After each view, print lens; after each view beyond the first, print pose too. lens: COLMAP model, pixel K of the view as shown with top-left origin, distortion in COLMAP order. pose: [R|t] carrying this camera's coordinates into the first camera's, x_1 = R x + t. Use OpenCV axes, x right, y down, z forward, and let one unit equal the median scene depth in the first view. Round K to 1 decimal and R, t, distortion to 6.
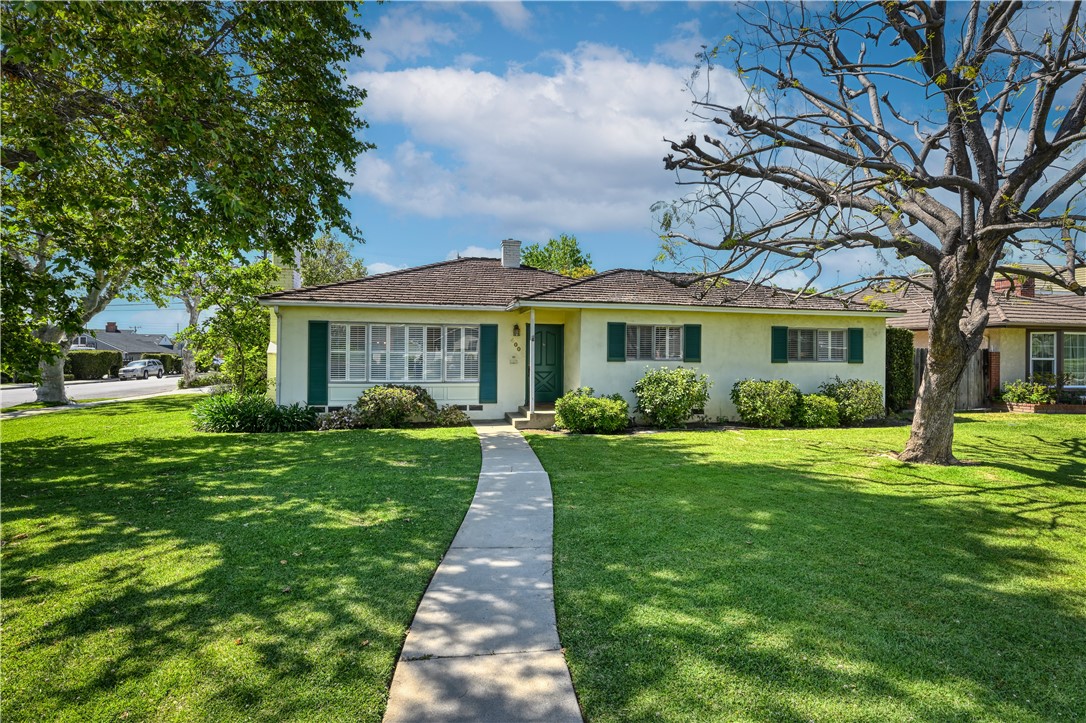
lens RADIAL K [[590.7, 0, 547.7], [0, 590.7, 356.5], [0, 0, 1]] dist [0.003416, 0.000488]
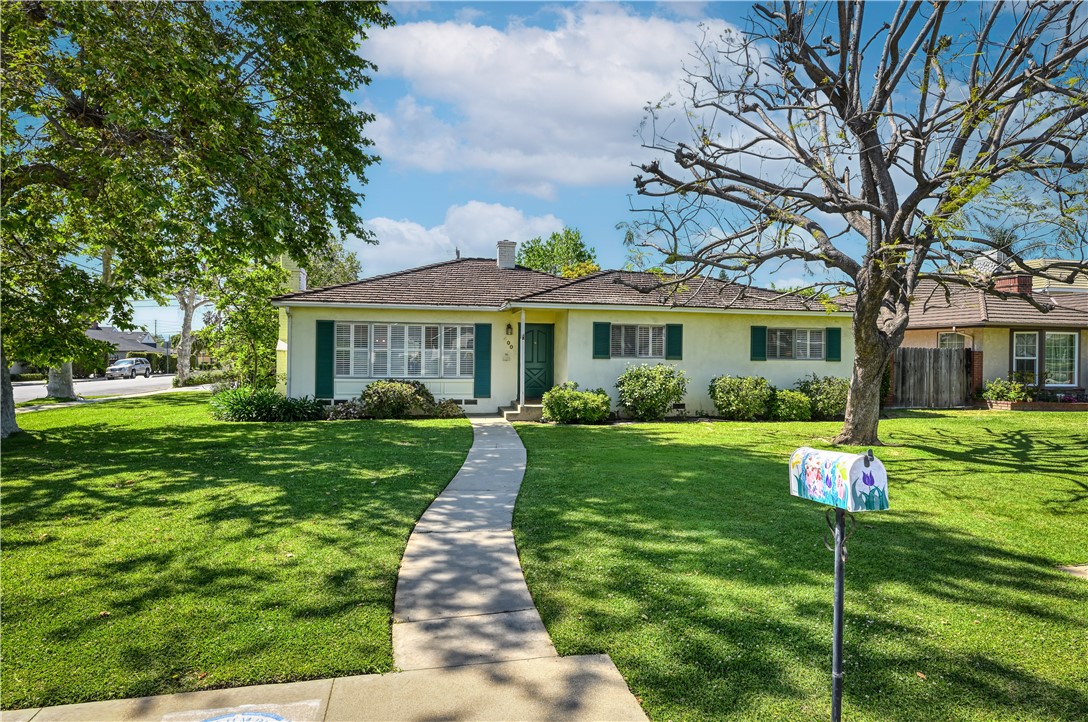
lens RADIAL K [[655.1, 0, 537.0], [0, 655.1, 358.5], [0, 0, 1]] dist [0.000080, 0.002608]
pose [[0.999595, 0.002801, -0.028319, 0.042378], [-0.002740, 0.999994, 0.002172, 0.007424], [0.028325, -0.002093, 0.999597, -0.241576]]
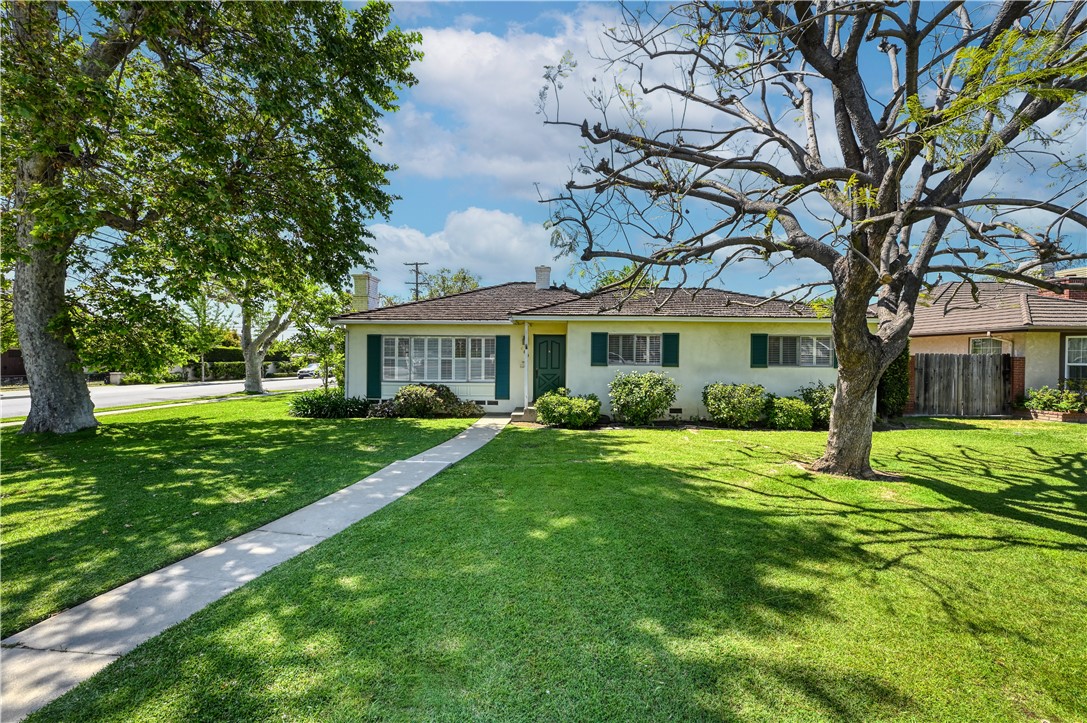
lens RADIAL K [[455.4, 0, 534.8], [0, 455.4, 365.2], [0, 0, 1]] dist [0.000942, -0.000463]
pose [[0.968425, 0.002204, -0.249295, 0.278037], [0.000415, 0.999945, 0.010456, -0.003544], [0.249305, -0.010229, 0.968371, 0.130749]]
